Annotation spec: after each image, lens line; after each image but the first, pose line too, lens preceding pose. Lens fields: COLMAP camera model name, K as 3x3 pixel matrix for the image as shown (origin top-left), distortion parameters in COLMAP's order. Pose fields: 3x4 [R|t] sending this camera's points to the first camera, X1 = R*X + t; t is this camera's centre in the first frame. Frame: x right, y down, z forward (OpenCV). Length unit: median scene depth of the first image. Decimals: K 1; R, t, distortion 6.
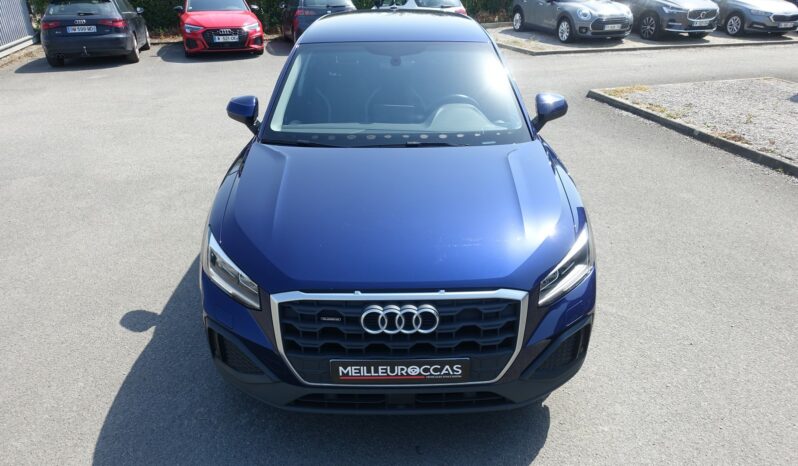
lens RADIAL K [[543.3, 0, 398.9], [0, 543.3, 234.3], [0, 0, 1]] dist [-0.007392, -0.005143]
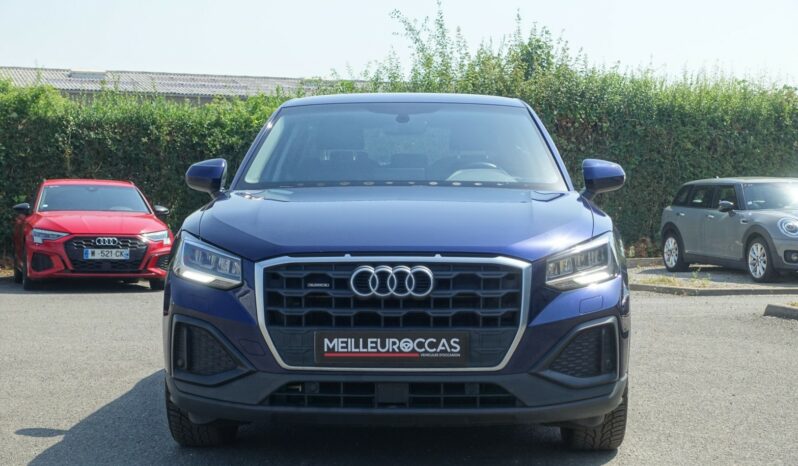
lens RADIAL K [[1342.6, 0, 397.9], [0, 1342.6, 231.8], [0, 0, 1]] dist [-0.053538, 0.000000]
pose [[0.999265, 0.007807, -0.037539, 0.094529], [-0.023192, 0.902708, -0.429628, 1.035266], [0.030532, 0.430183, 0.902225, -1.087779]]
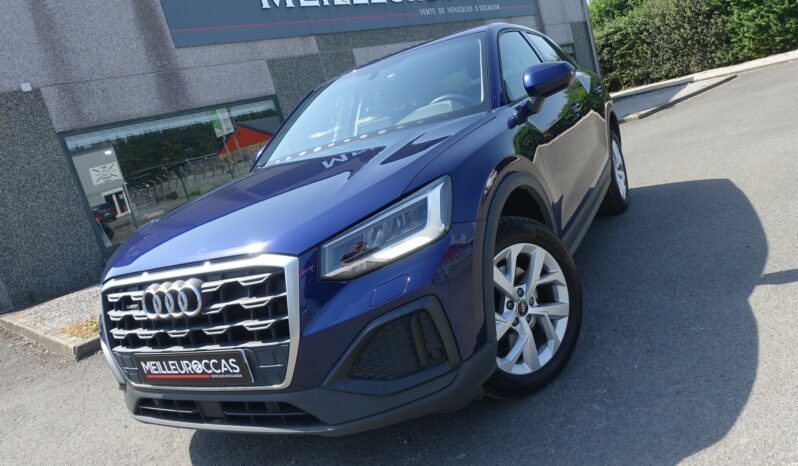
lens RADIAL K [[543.3, 0, 404.0], [0, 543.3, 233.5], [0, 0, 1]] dist [-0.007392, -0.005143]
pose [[0.849234, -0.129294, -0.511942, 0.740660], [0.015267, 0.975164, -0.220958, 0.239734], [0.527796, 0.179829, 0.830116, 0.443300]]
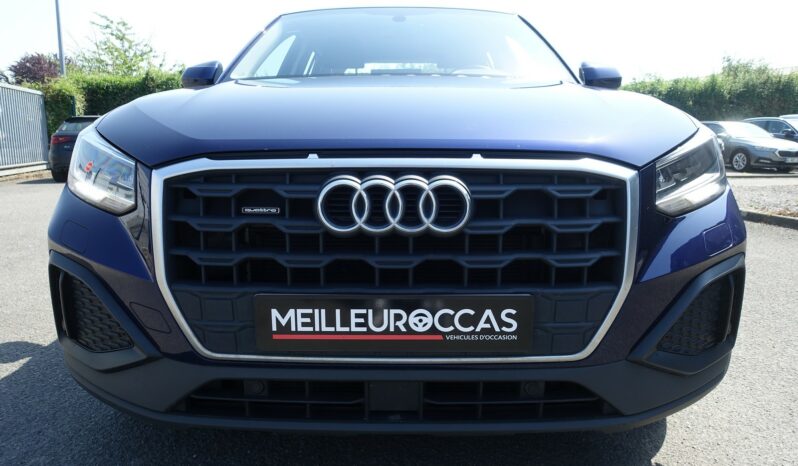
lens RADIAL K [[543.3, 0, 399.4], [0, 543.3, 232.0], [0, 0, 1]] dist [-0.007392, -0.005143]
pose [[0.999829, 0.010215, -0.015442, 0.014450], [-0.014255, 0.956927, -0.289979, 0.316663], [0.011814, 0.290150, 0.956908, 0.499863]]
